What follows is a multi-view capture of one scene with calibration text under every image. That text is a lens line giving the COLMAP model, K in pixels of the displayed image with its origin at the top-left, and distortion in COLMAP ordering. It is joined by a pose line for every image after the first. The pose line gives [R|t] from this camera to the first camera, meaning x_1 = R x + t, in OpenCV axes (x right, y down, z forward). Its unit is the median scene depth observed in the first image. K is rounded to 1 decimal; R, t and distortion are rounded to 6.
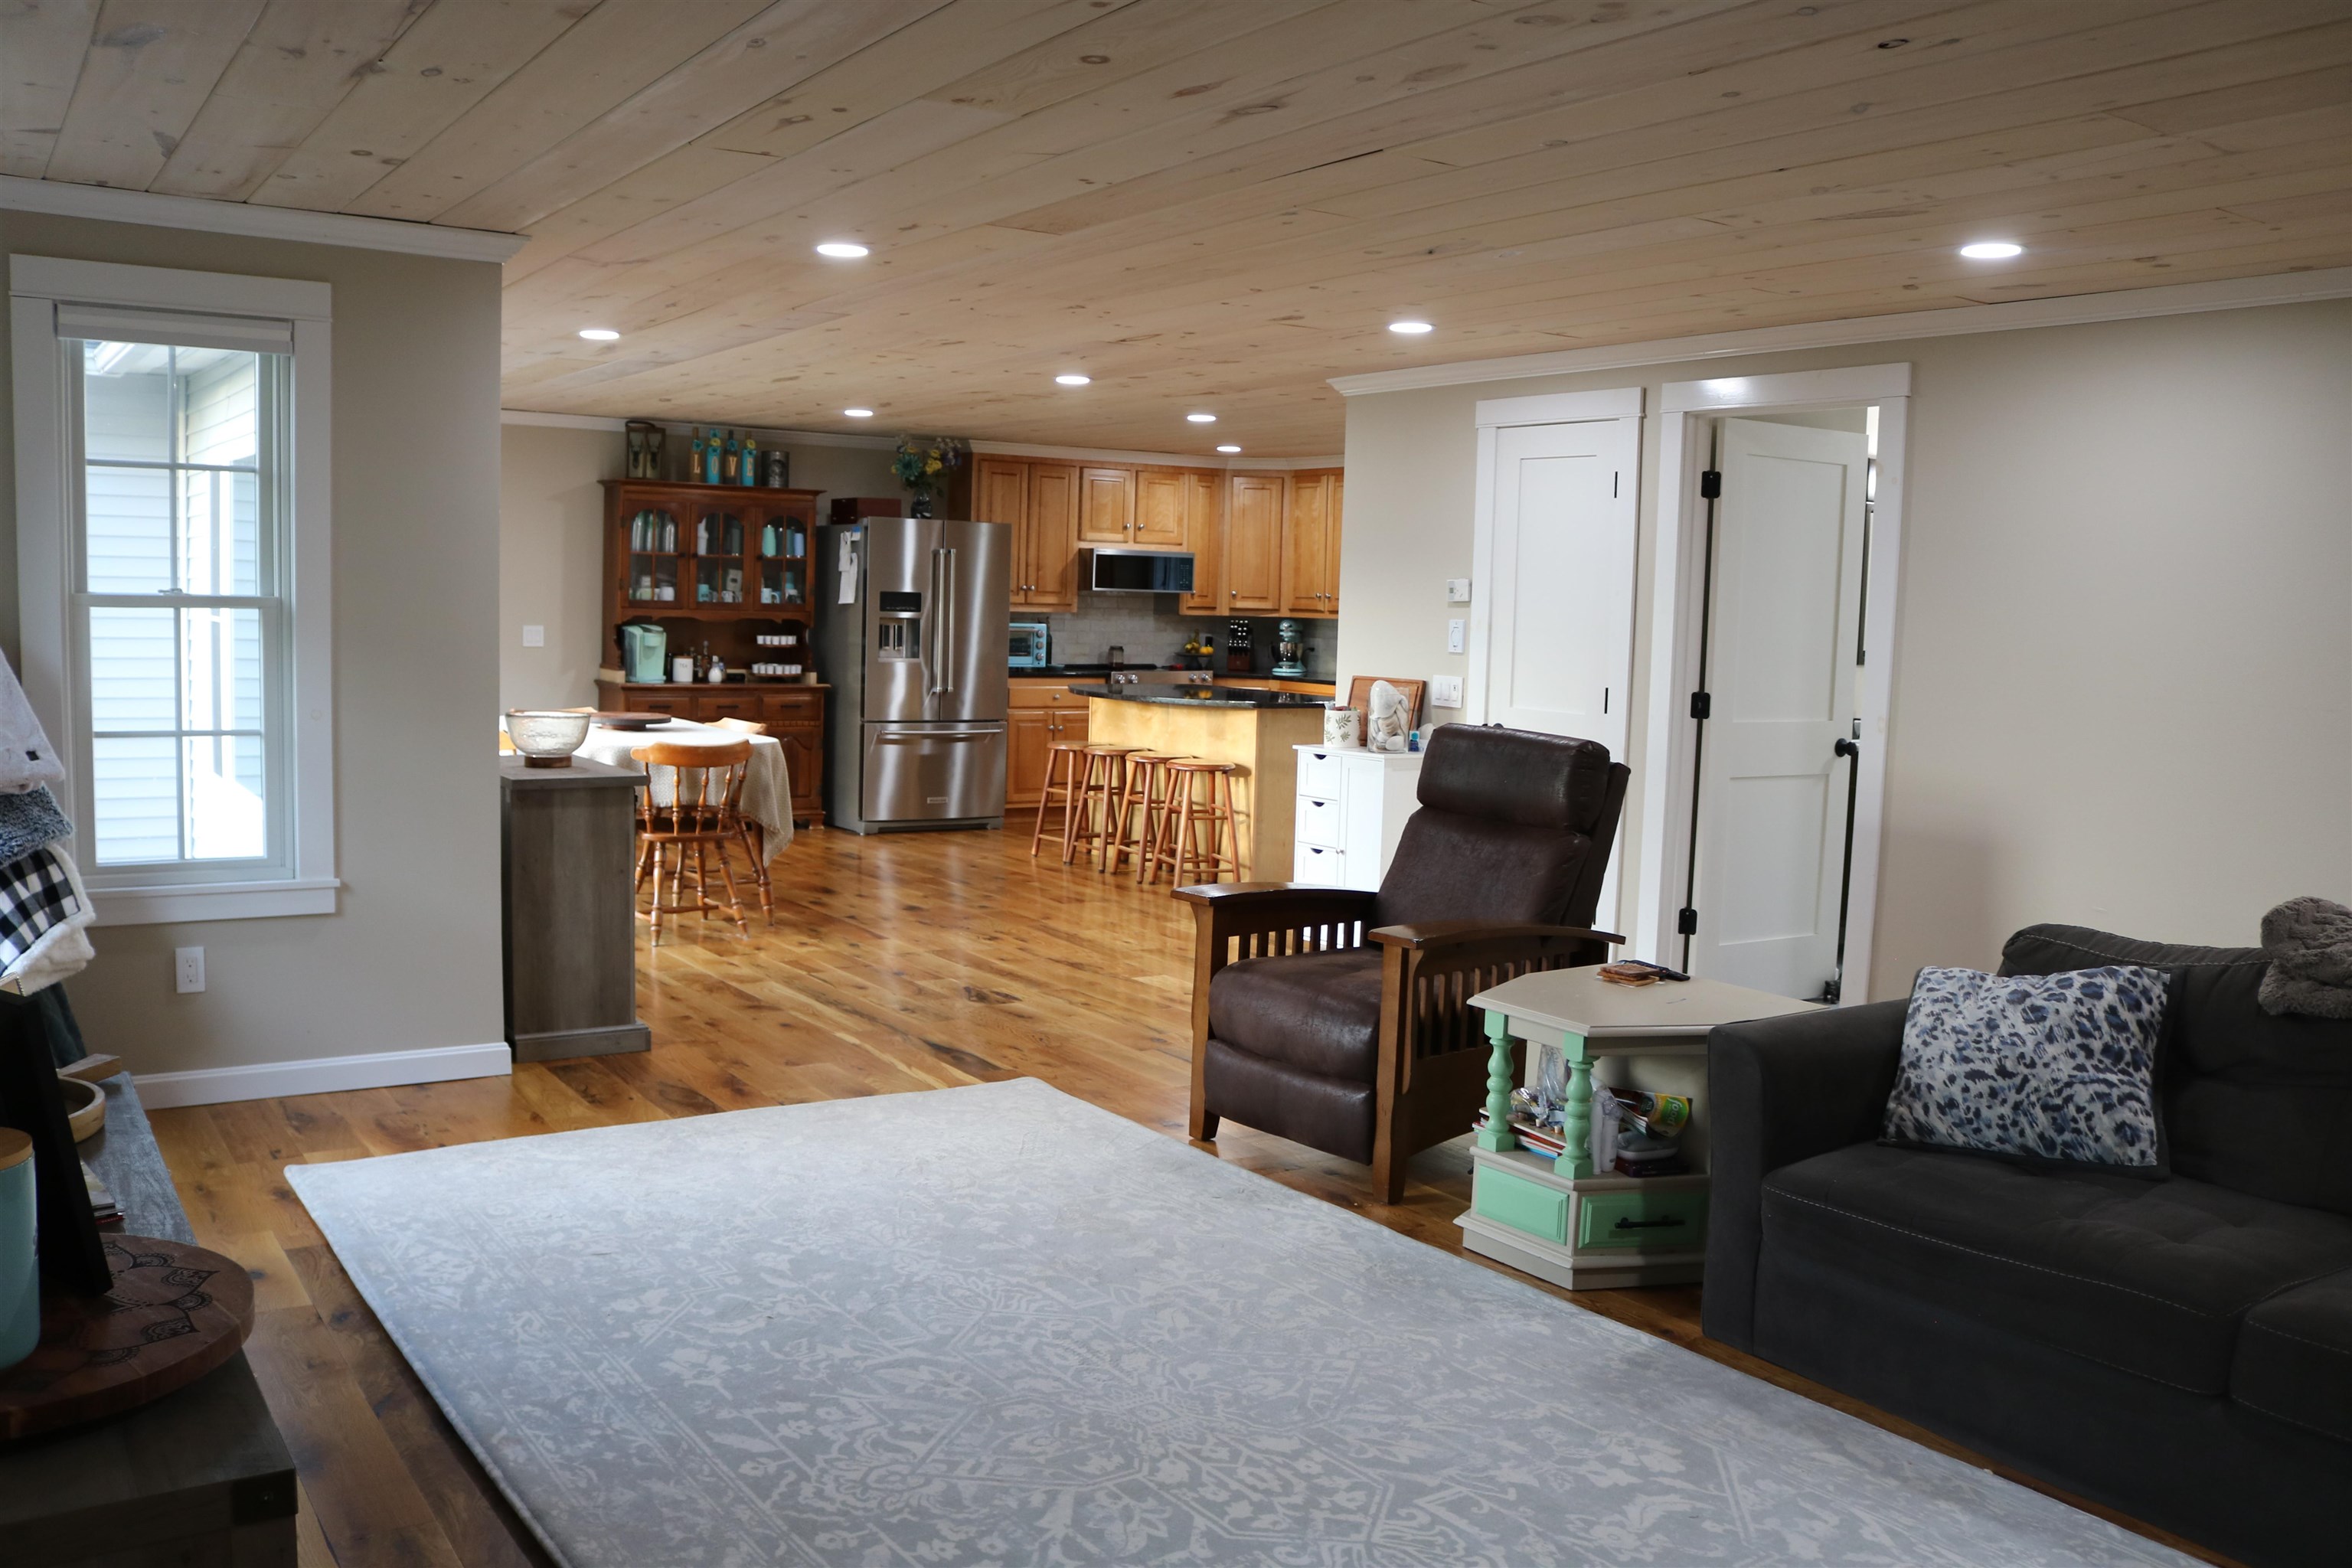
lens RADIAL K [[1962.9, 0, 1169.1], [0, 1962.9, 778.7], [0, 0, 1]] dist [-0.149735, 0.111252]
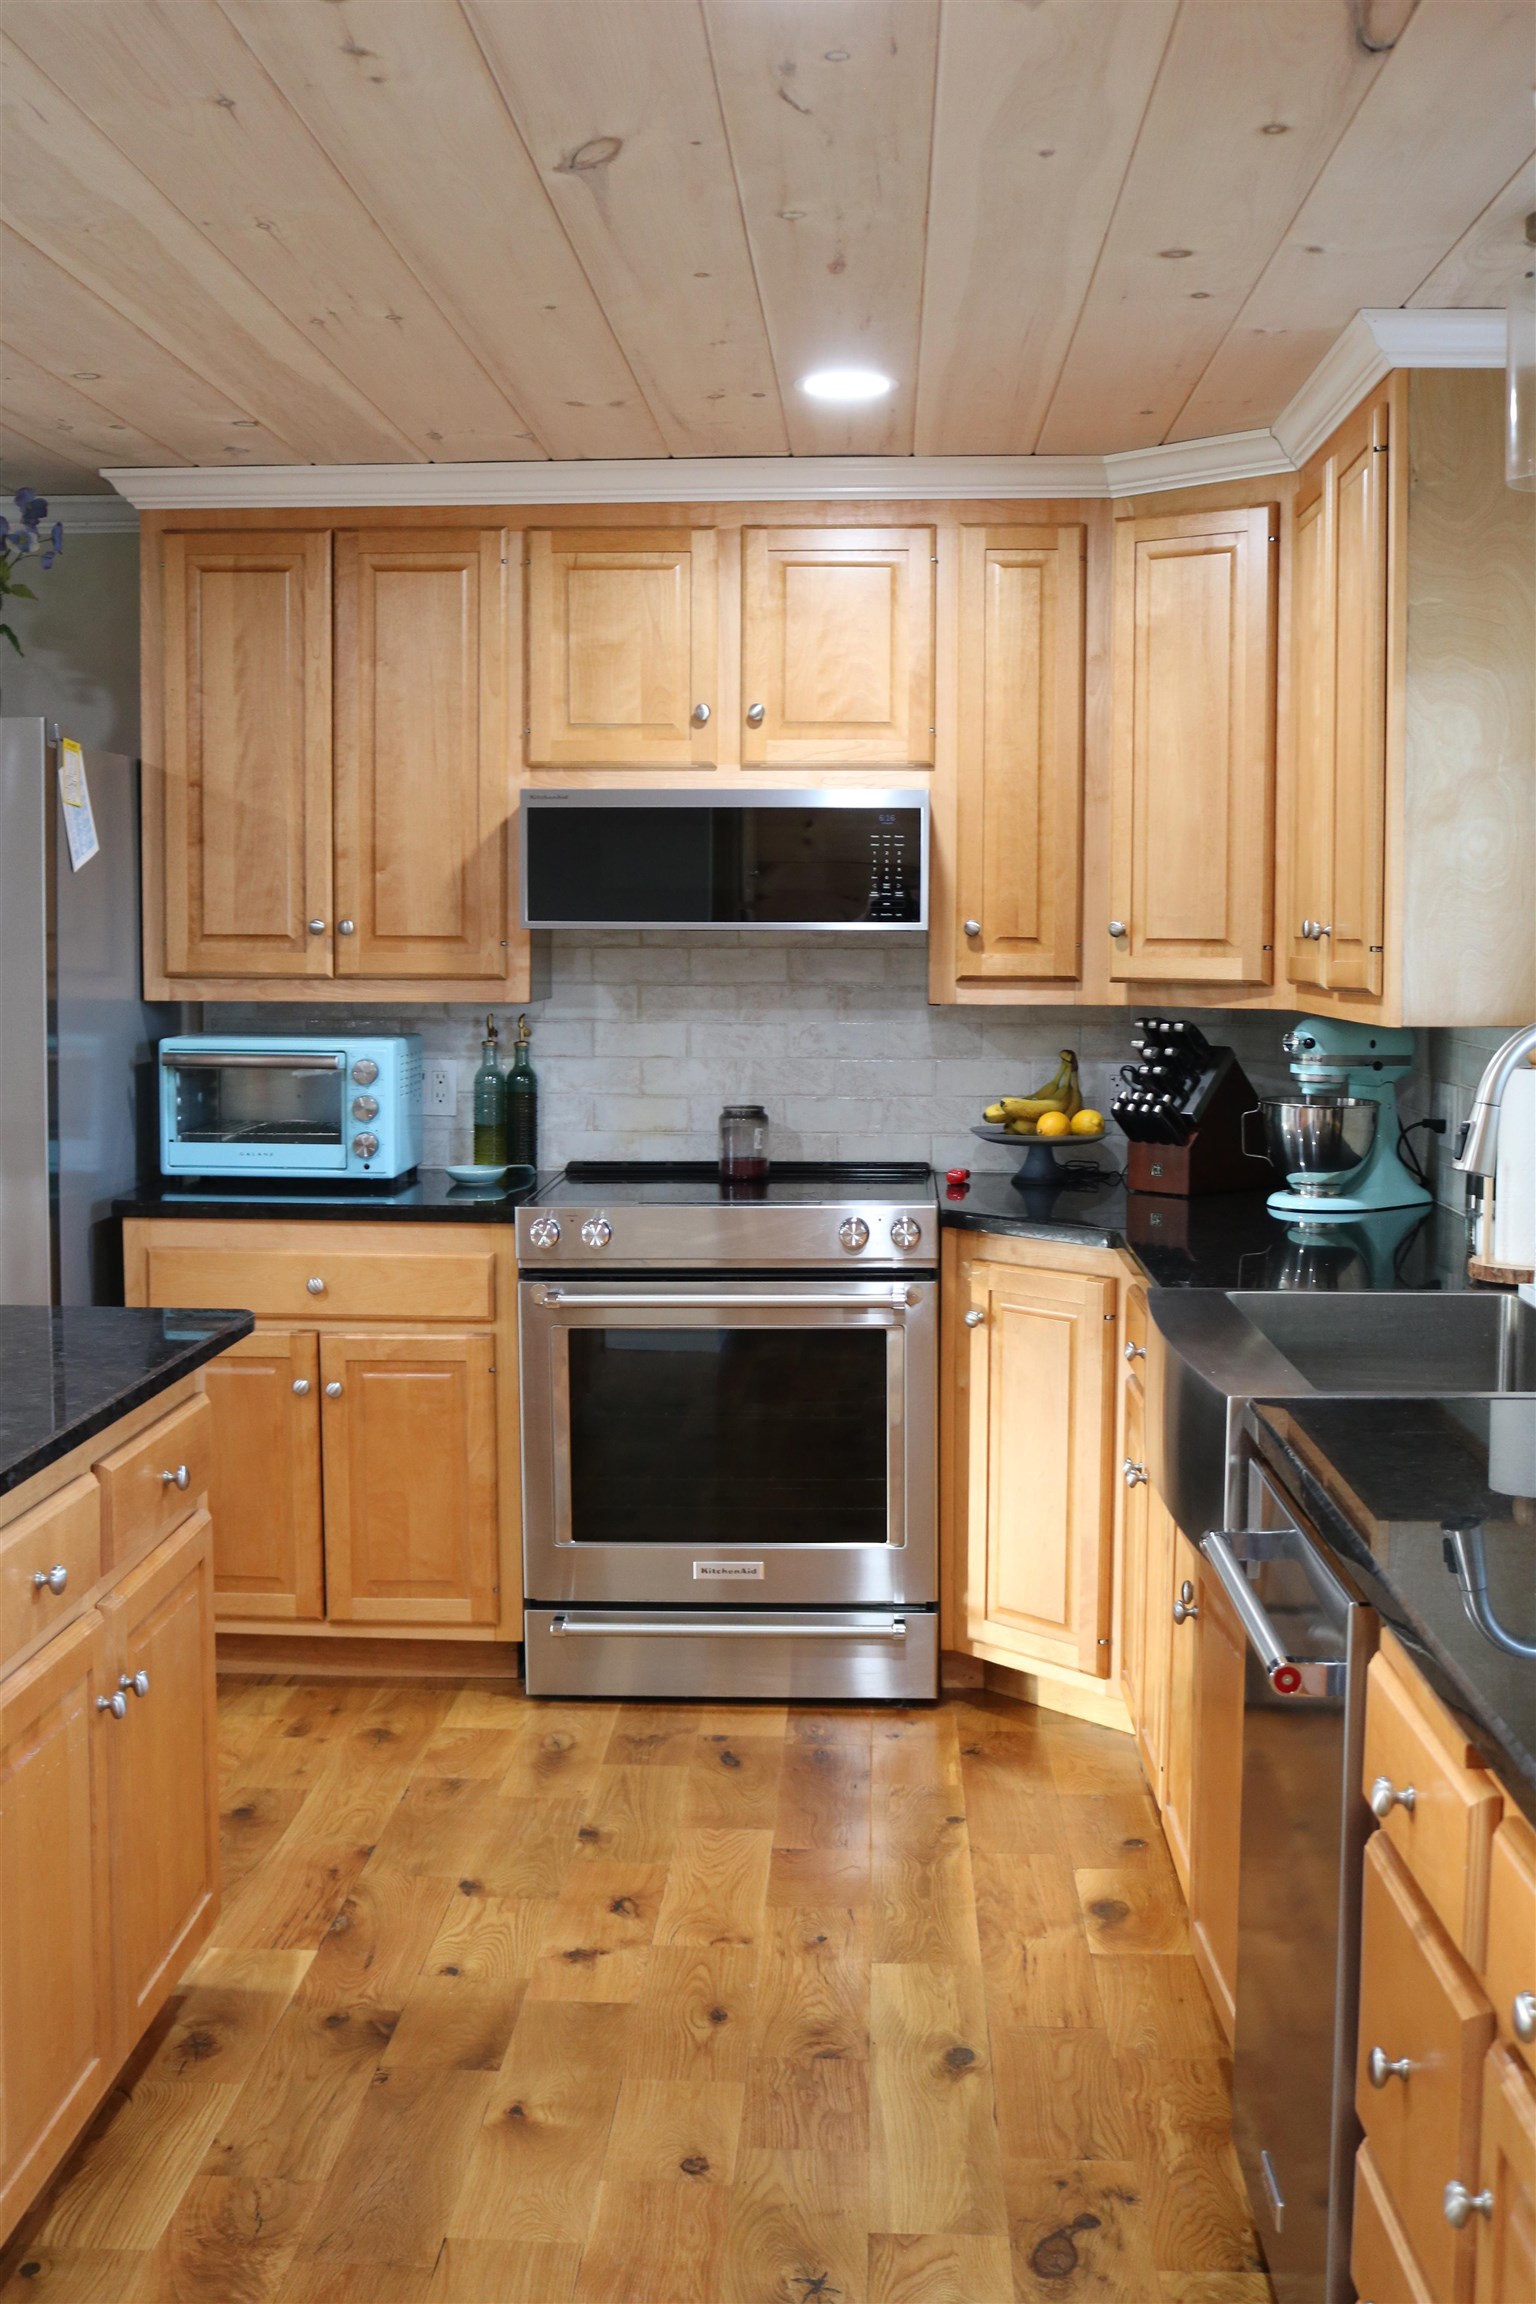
lens RADIAL K [[2764.9, 0, 765.1], [0, 2764.9, 1151.6], [0, 0, 1]] dist [-0.018201, 0.000000]
pose [[0.797844, 0.031421, -0.602045, 0.240824], [-0.035992, 0.999342, 0.004459, -0.063079], [0.601789, 0.018111, 0.798450, 0.658698]]
